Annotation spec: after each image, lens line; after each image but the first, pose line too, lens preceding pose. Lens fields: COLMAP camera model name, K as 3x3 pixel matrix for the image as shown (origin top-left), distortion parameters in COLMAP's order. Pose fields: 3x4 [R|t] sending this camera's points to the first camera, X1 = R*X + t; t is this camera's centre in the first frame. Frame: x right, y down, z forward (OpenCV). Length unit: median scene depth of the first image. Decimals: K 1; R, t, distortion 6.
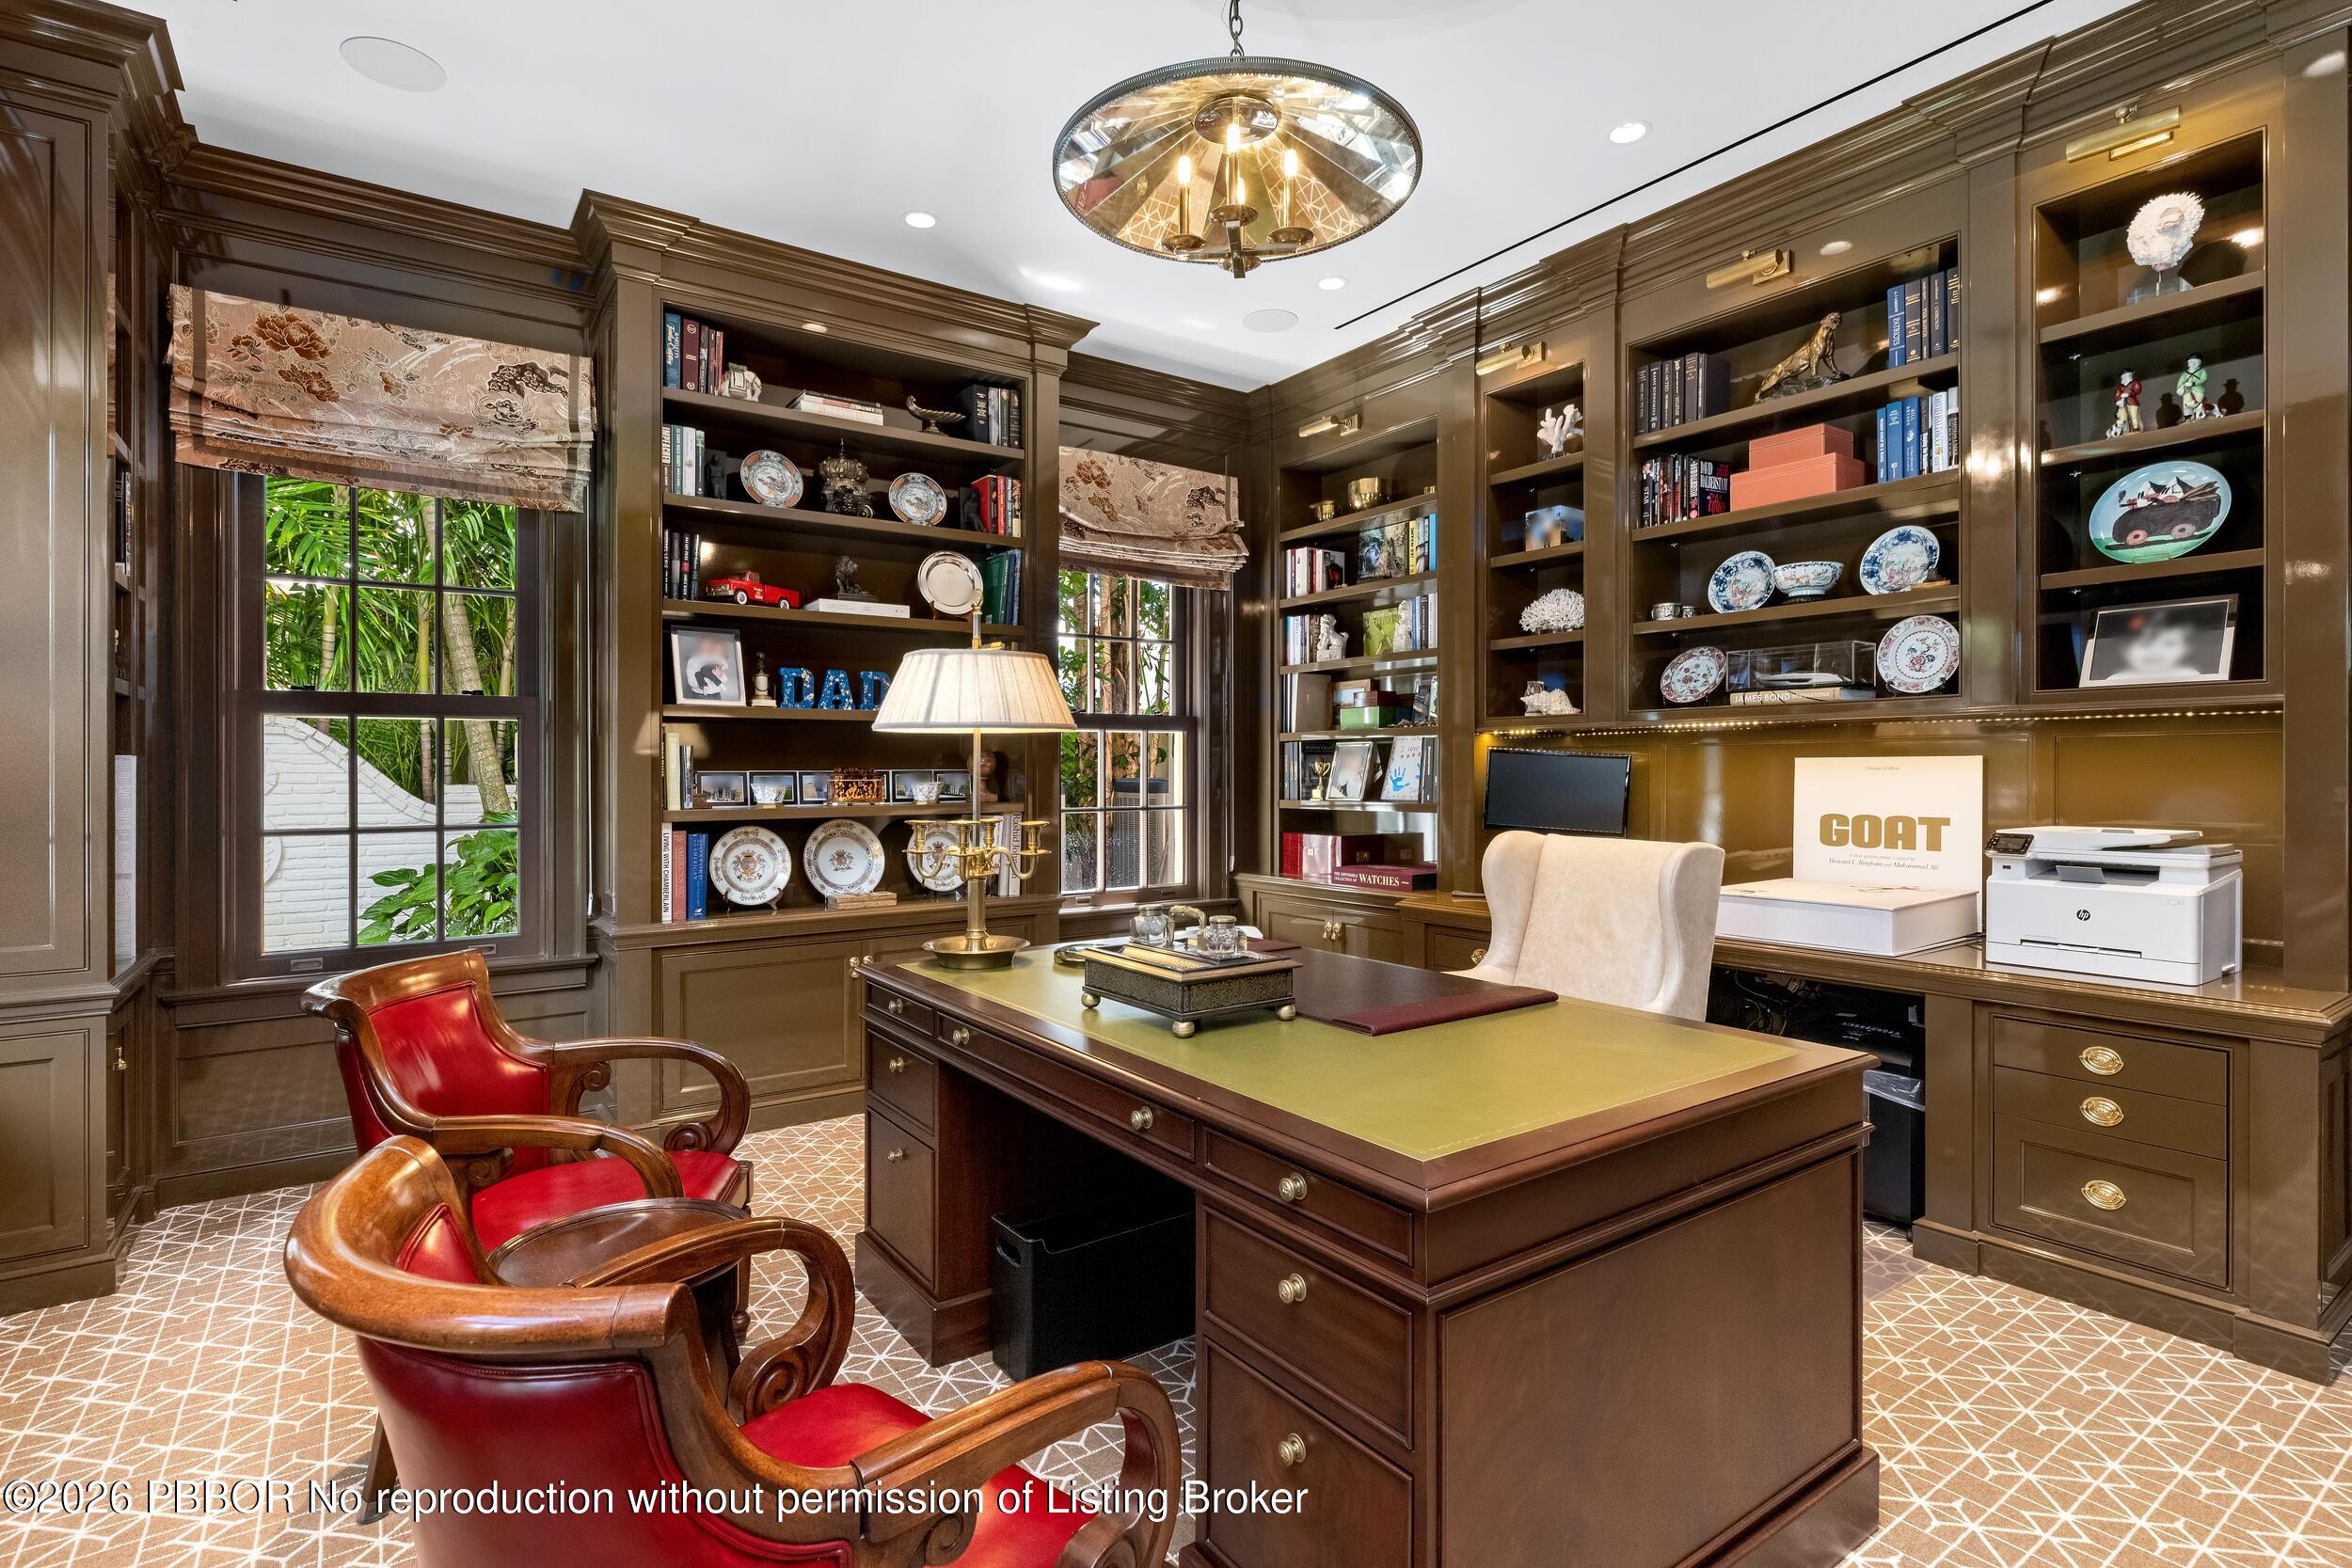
lens RADIAL K [[1154.7, 0, 1176.0], [0, 1154.7, 774.3], [0, 0, 1]] dist [0.018880, 0.000193]
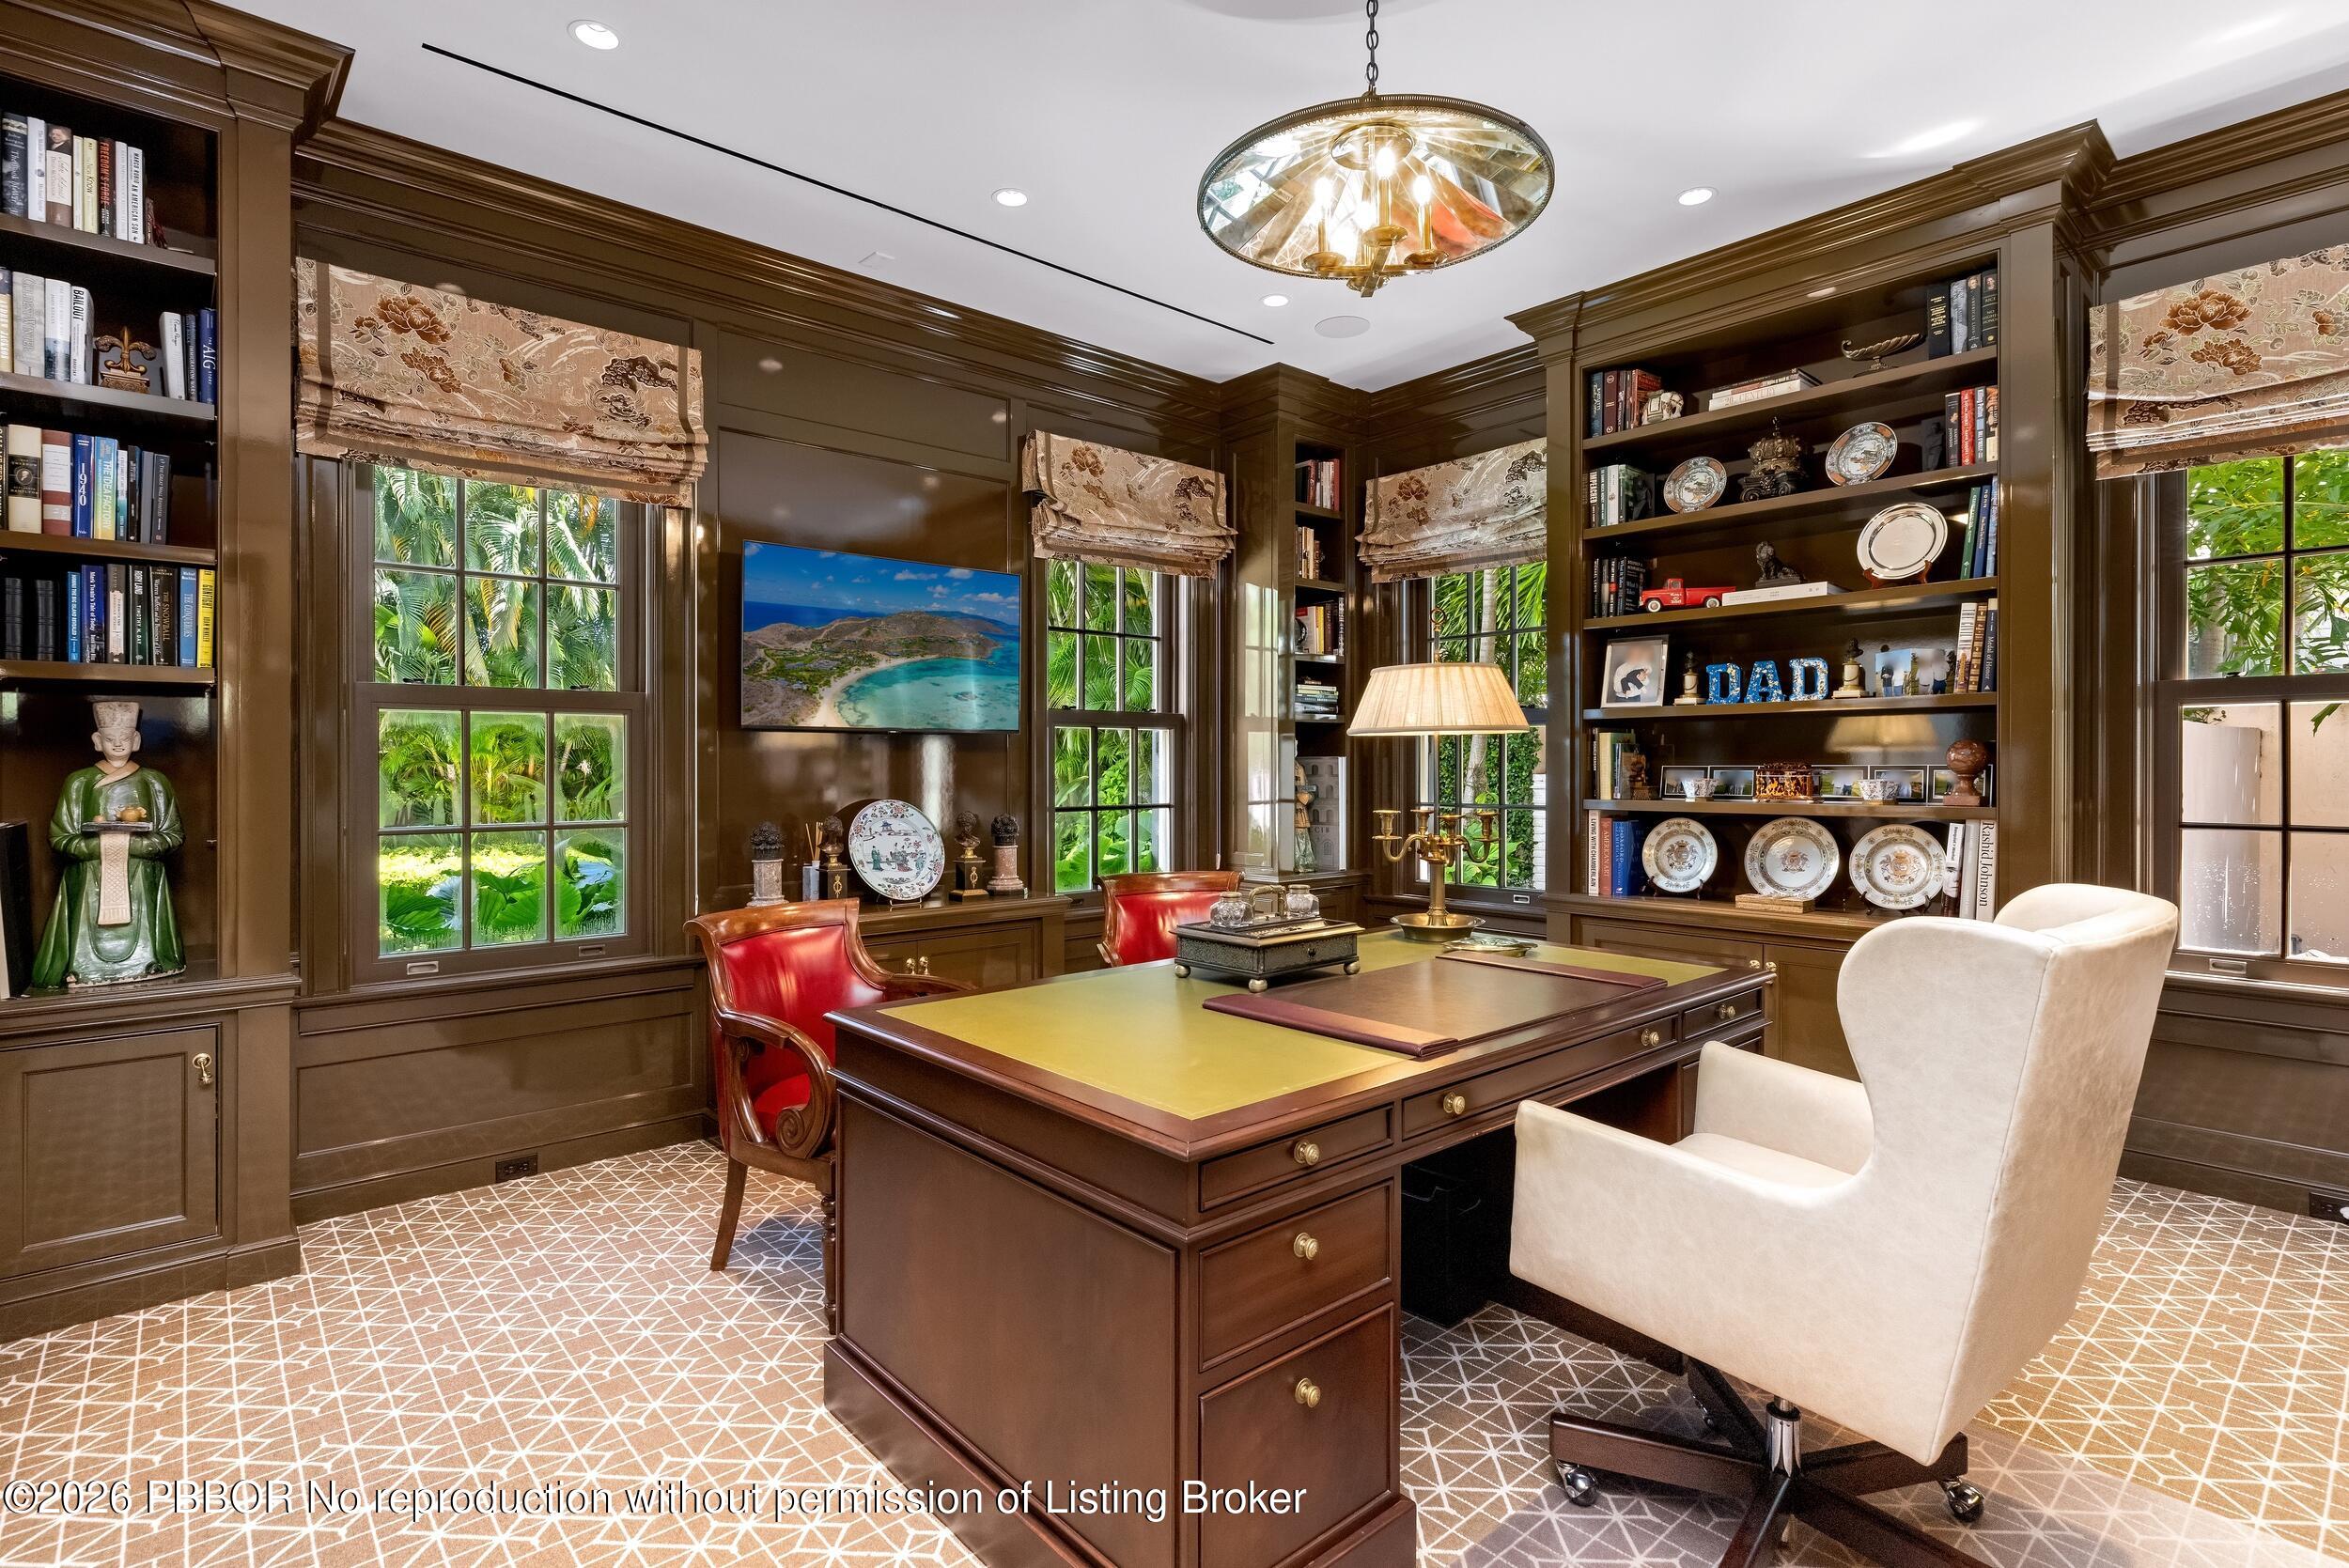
lens RADIAL K [[1142.1, 0, 1174.5], [0, 1142.1, 784.0], [0, 0, 1]] dist [-0.001714, -0.000476]
pose [[0.108798, 0.018263, -0.993896, 0.614937], [-0.002608, 0.999833, 0.018086, -0.003930], [0.994060, 0.000624, 0.108828, 0.420160]]
